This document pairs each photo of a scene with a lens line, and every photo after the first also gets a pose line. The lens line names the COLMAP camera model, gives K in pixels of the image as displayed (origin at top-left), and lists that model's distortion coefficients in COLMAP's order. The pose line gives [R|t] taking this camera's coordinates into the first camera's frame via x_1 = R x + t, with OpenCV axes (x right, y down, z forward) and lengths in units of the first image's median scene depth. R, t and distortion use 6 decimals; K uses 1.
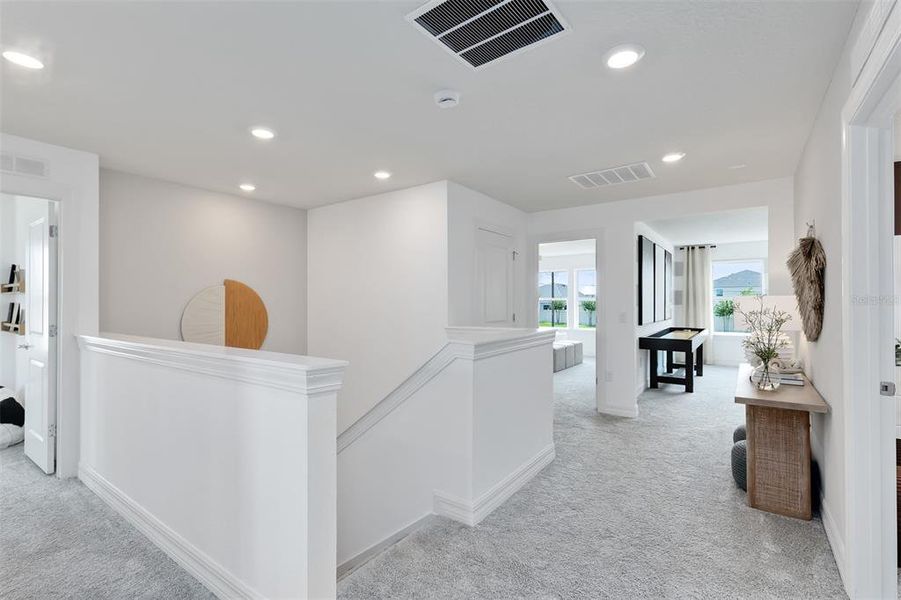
lens RADIAL K [[408.7, 0, 450.6], [0, 408.7, 301.7], [0, 0, 1]] dist [-0.001522, 0.000662]
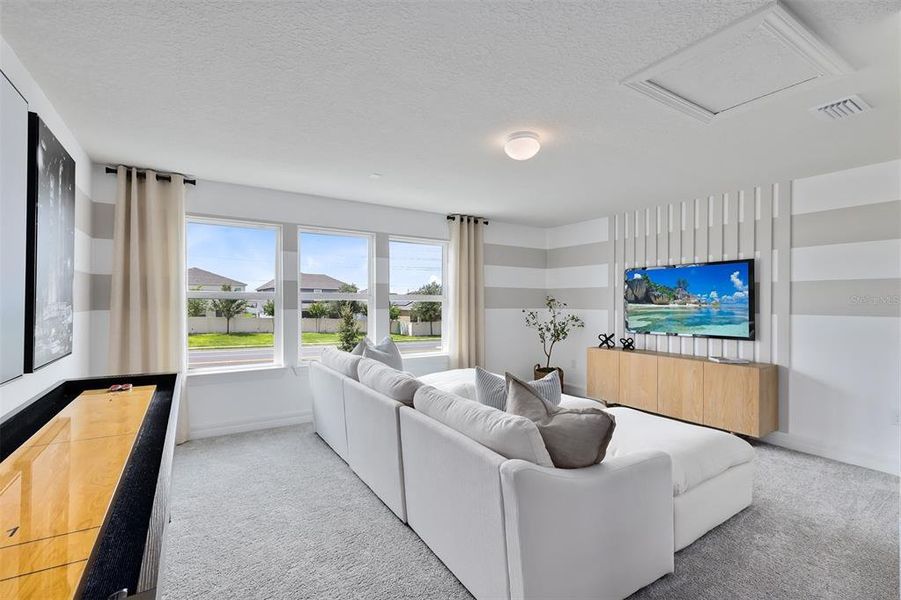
lens RADIAL K [[408.7, 0, 456.4], [0, 408.7, 305.0], [0, 0, 1]] dist [-0.001522, 0.000662]
pose [[0.371032, 0.003349, 0.928614, 0.322318], [-0.008690, 0.999962, -0.000134, -0.000258], [-0.928579, -0.008020, 0.371047, 0.539465]]
